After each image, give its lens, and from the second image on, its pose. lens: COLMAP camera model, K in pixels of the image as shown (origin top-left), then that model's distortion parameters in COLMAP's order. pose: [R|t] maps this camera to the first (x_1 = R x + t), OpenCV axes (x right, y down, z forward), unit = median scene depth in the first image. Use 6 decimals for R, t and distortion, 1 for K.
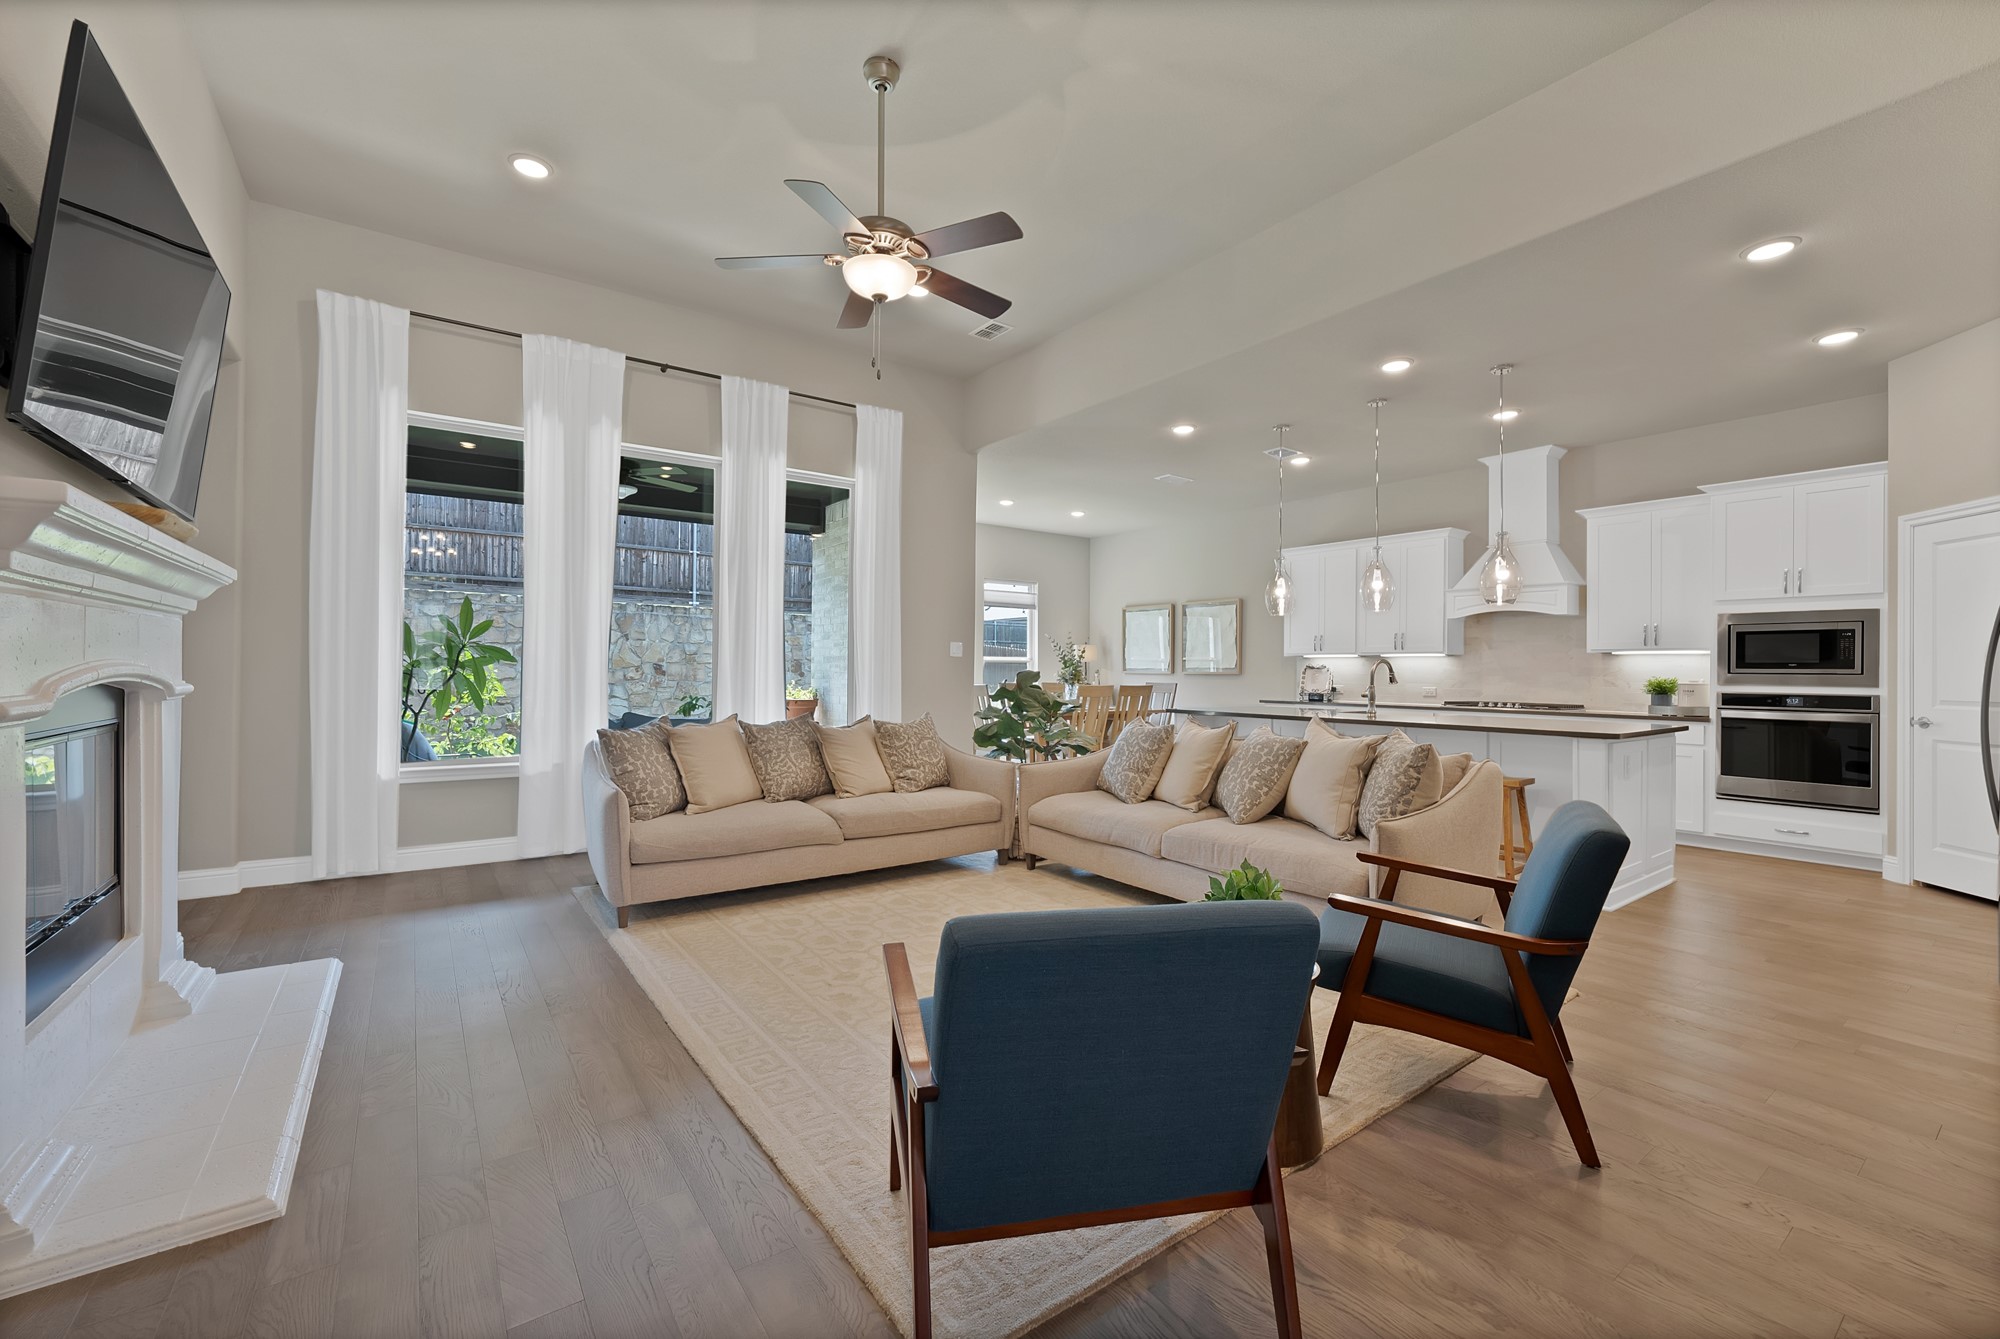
lens RADIAL K [[818.2, 0, 1000.0], [0, 818.2, 669.5], [0, 0, 1]] dist [0.000479, 0.000155]
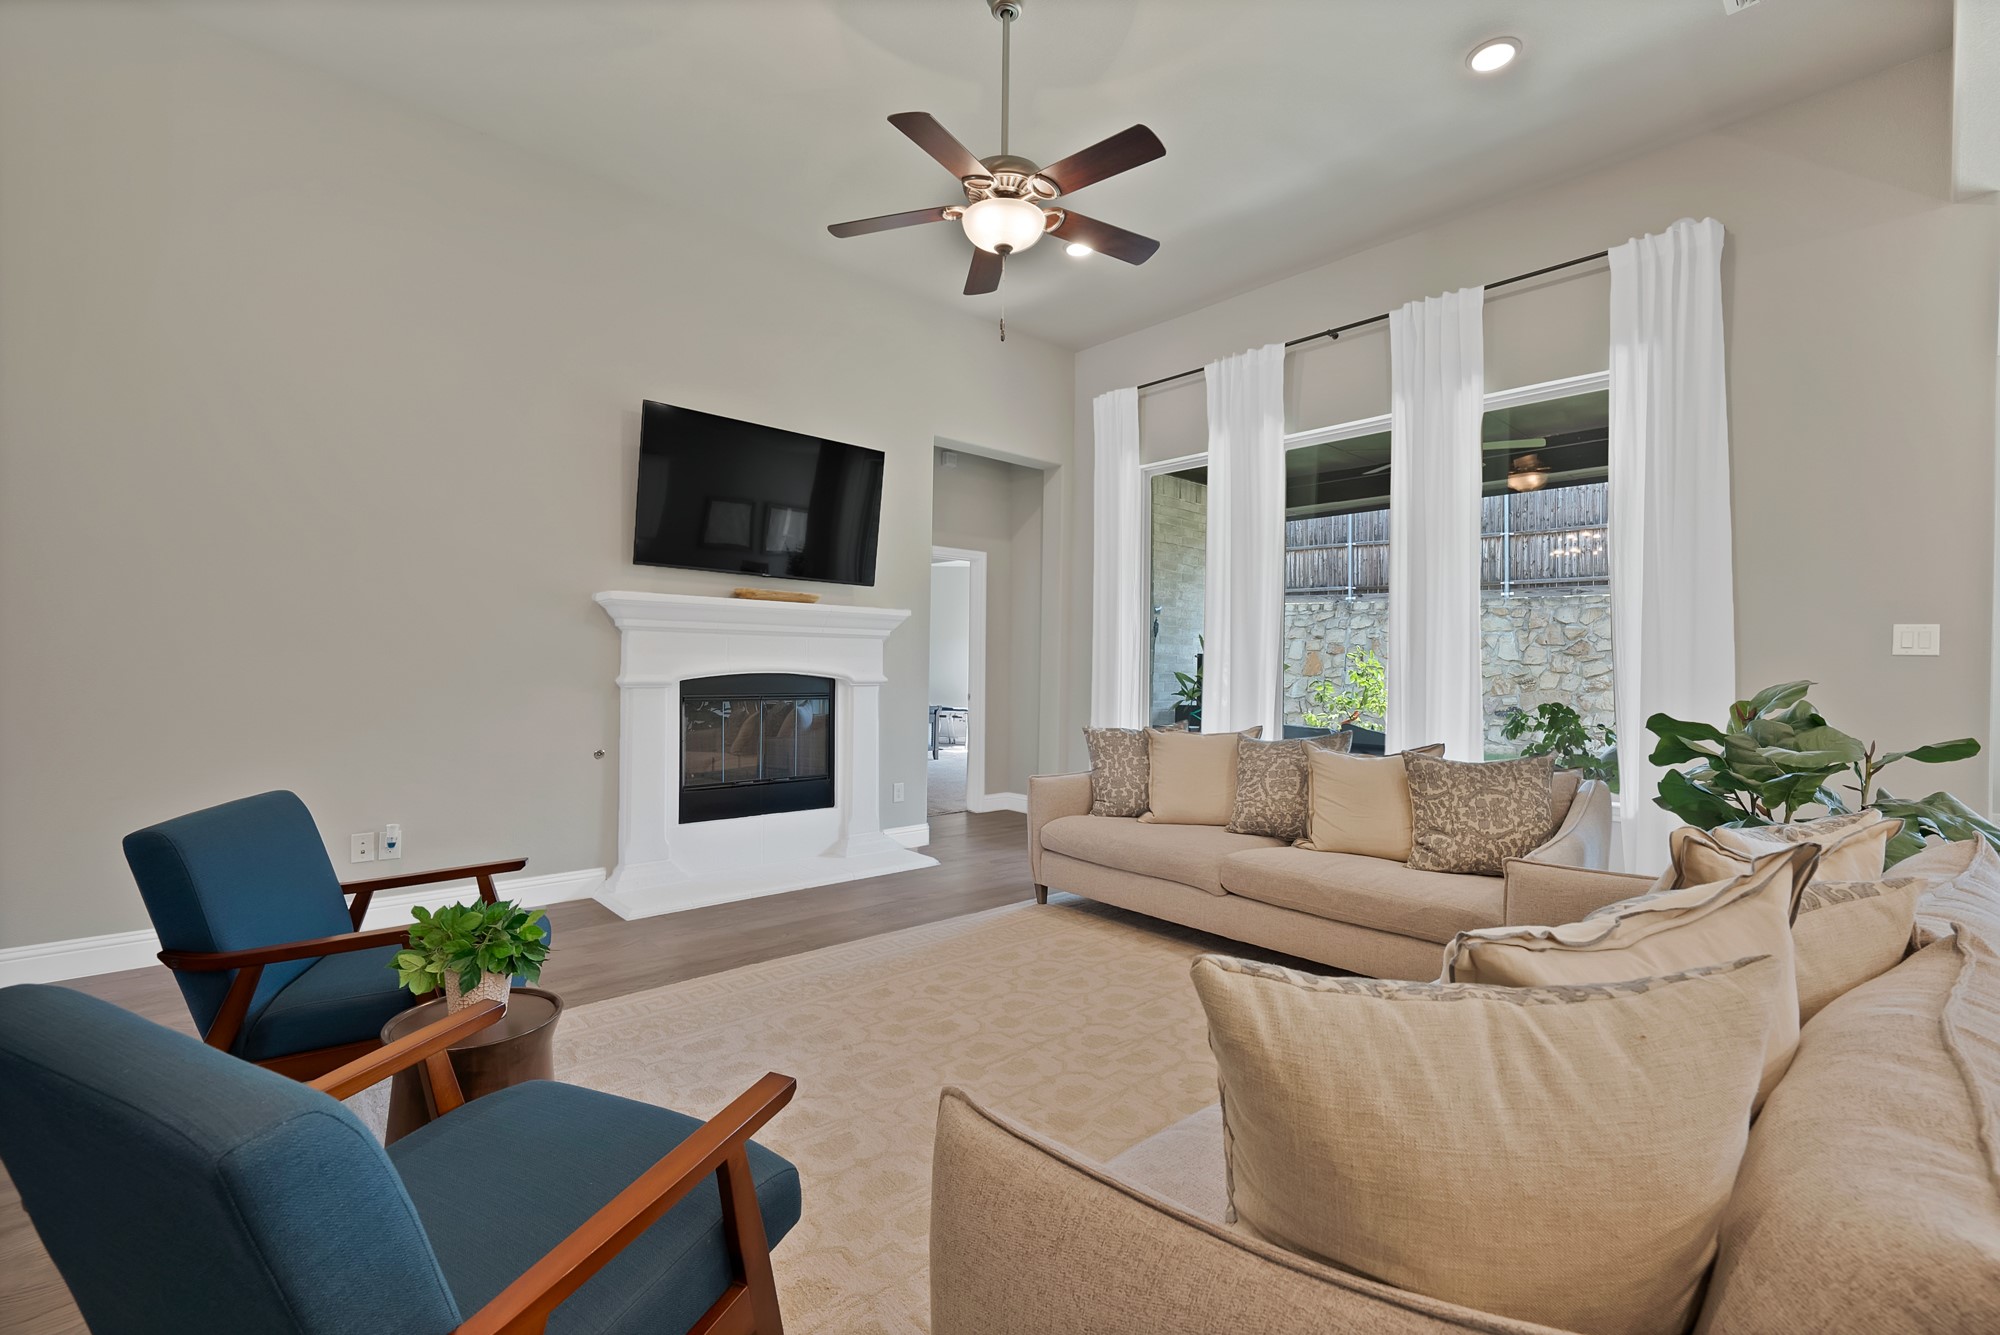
lens RADIAL K [[859.9, 0, 1000.0], [0, 859.9, 667.5], [0, 0, 1]] dist [-0.002388, -0.000086]
pose [[0.120057, -0.004996, -0.992754, 0.625635], [-0.014470, 0.999872, -0.006781, 0.003537], [0.992662, 0.015179, 0.119969, 0.723252]]
